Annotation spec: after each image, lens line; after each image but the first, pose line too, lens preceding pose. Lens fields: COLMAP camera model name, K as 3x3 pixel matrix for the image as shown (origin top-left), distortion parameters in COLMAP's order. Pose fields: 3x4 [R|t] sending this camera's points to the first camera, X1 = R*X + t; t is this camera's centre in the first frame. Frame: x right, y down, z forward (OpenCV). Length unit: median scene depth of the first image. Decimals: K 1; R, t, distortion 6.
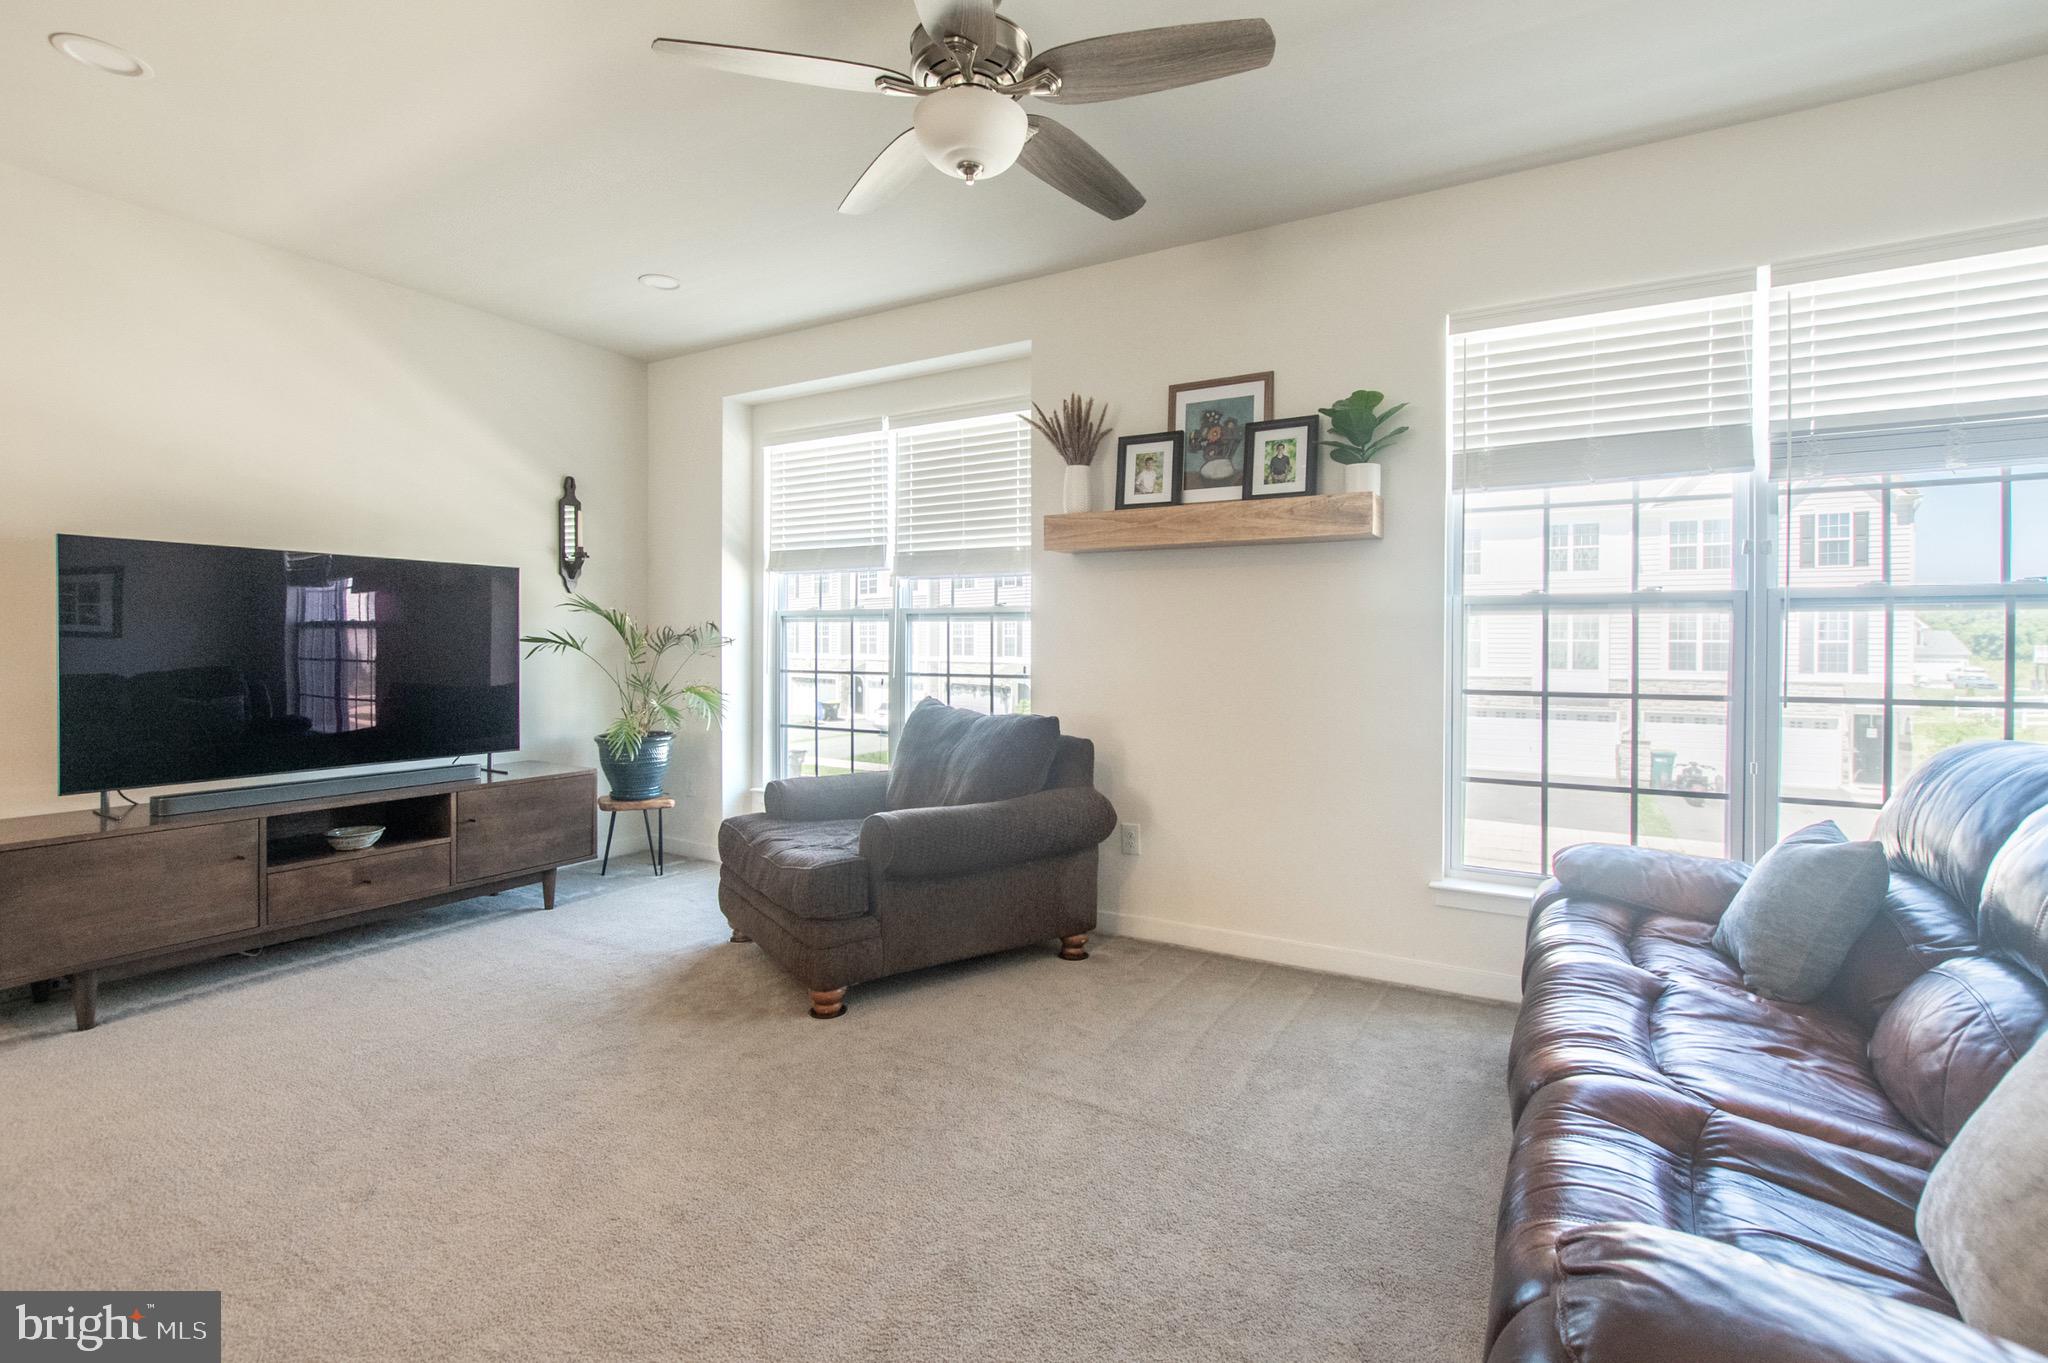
lens RADIAL K [[865.8, 0, 1024.3], [0, 865.8, 644.1], [0, 0, 1]] dist [-0.001336, 0.000053]
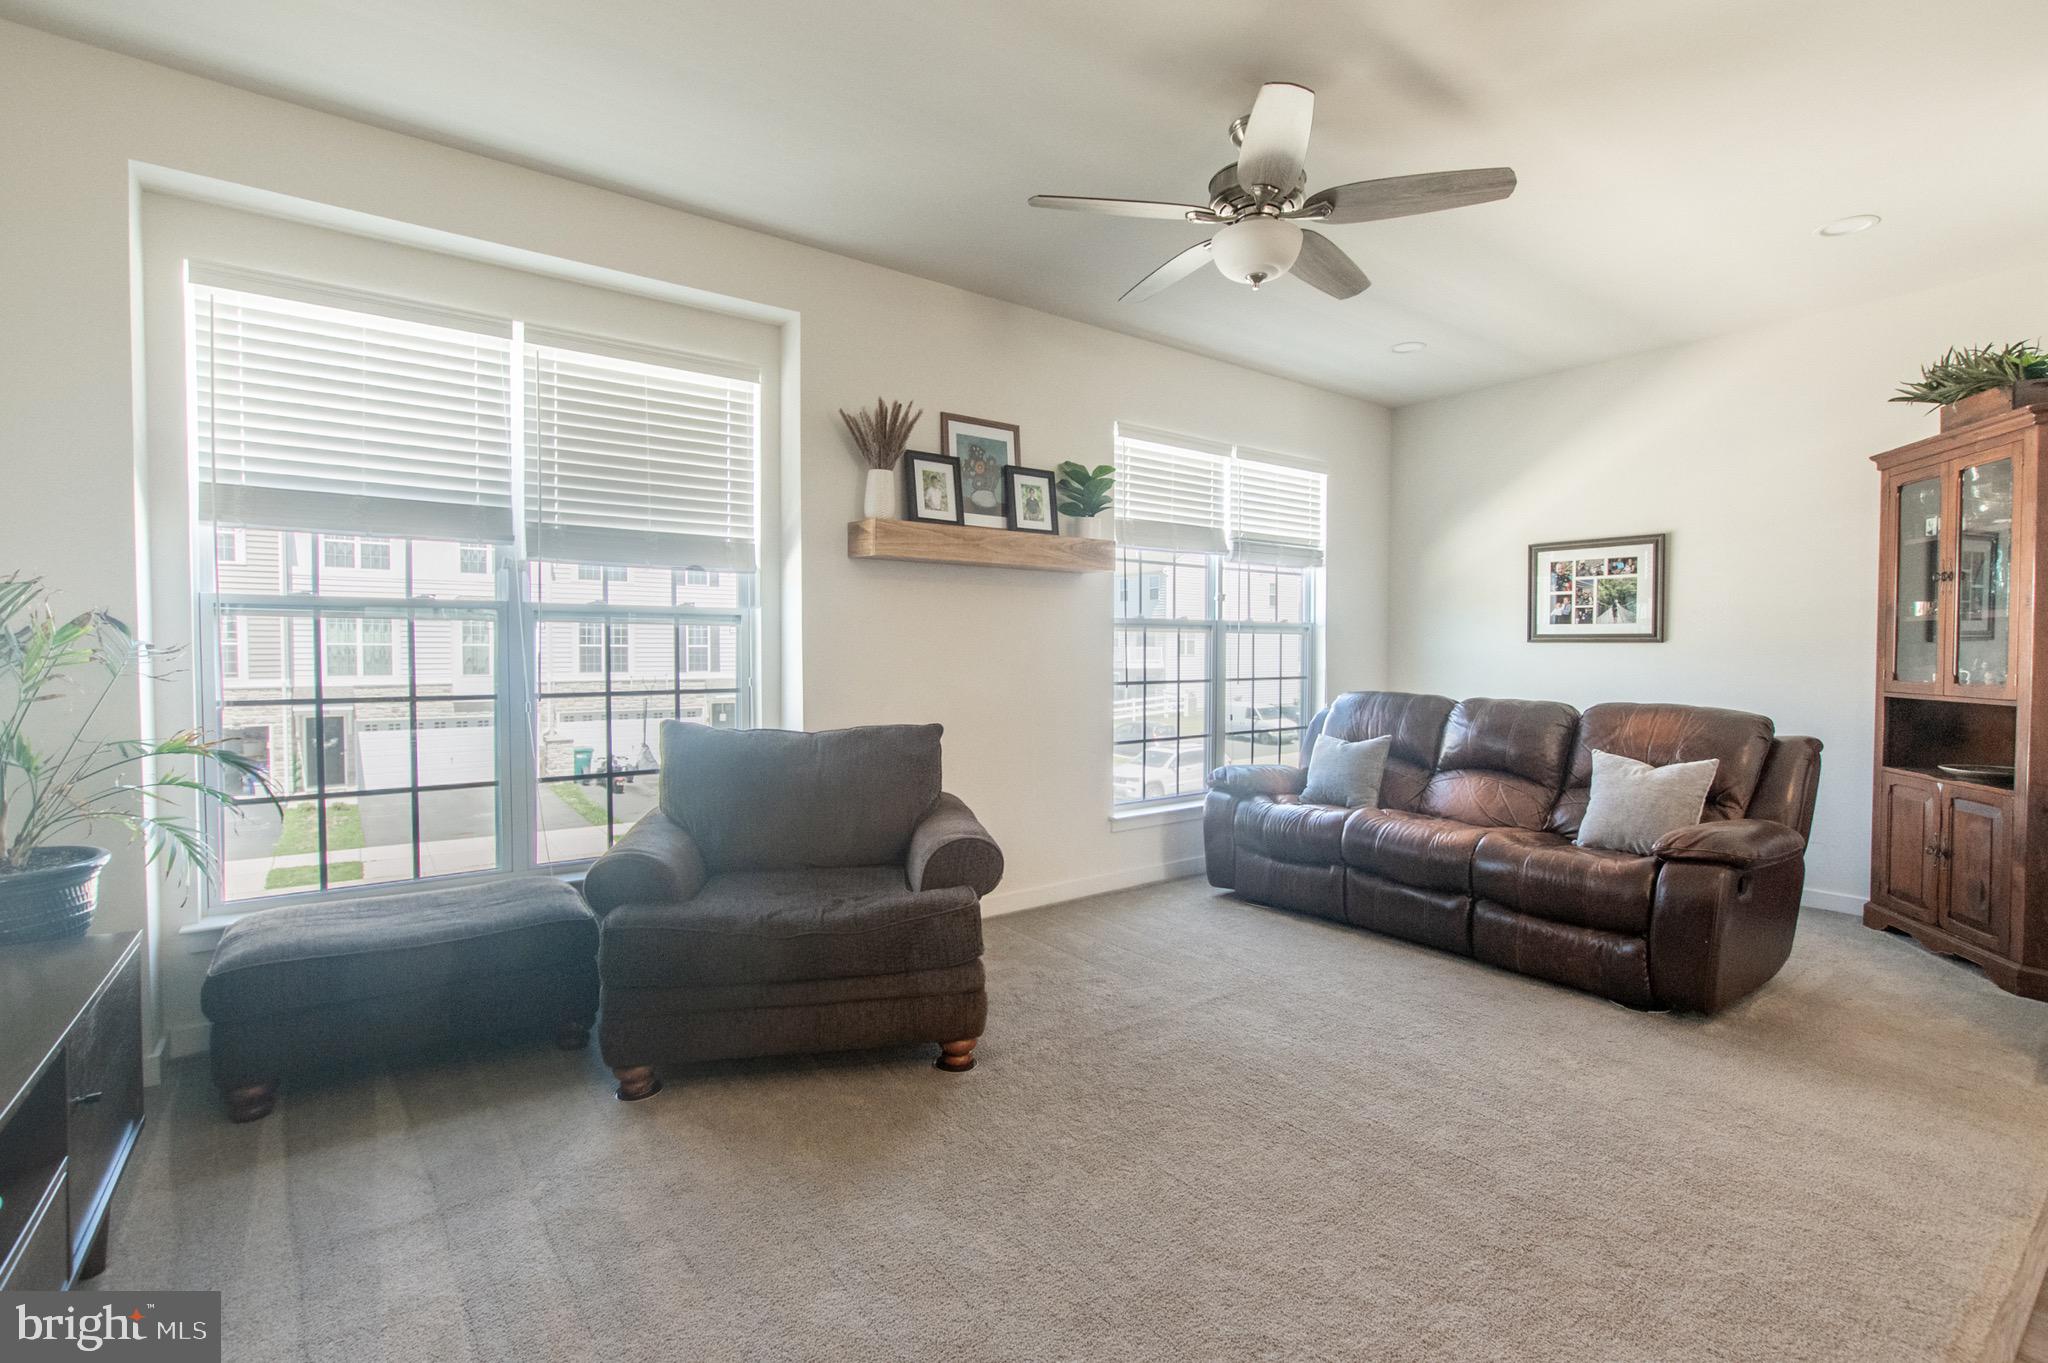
lens RADIAL K [[913.3, 0, 1000.2], [0, 913.3, 675.5], [0, 0, 1]] dist [-0.001463, 0.000388]
pose [[0.434652, -0.029310, 0.900121, -0.852313], [0.002636, 0.999507, 0.031273, -0.006096], [-0.900595, -0.011220, 0.434515, 0.447728]]
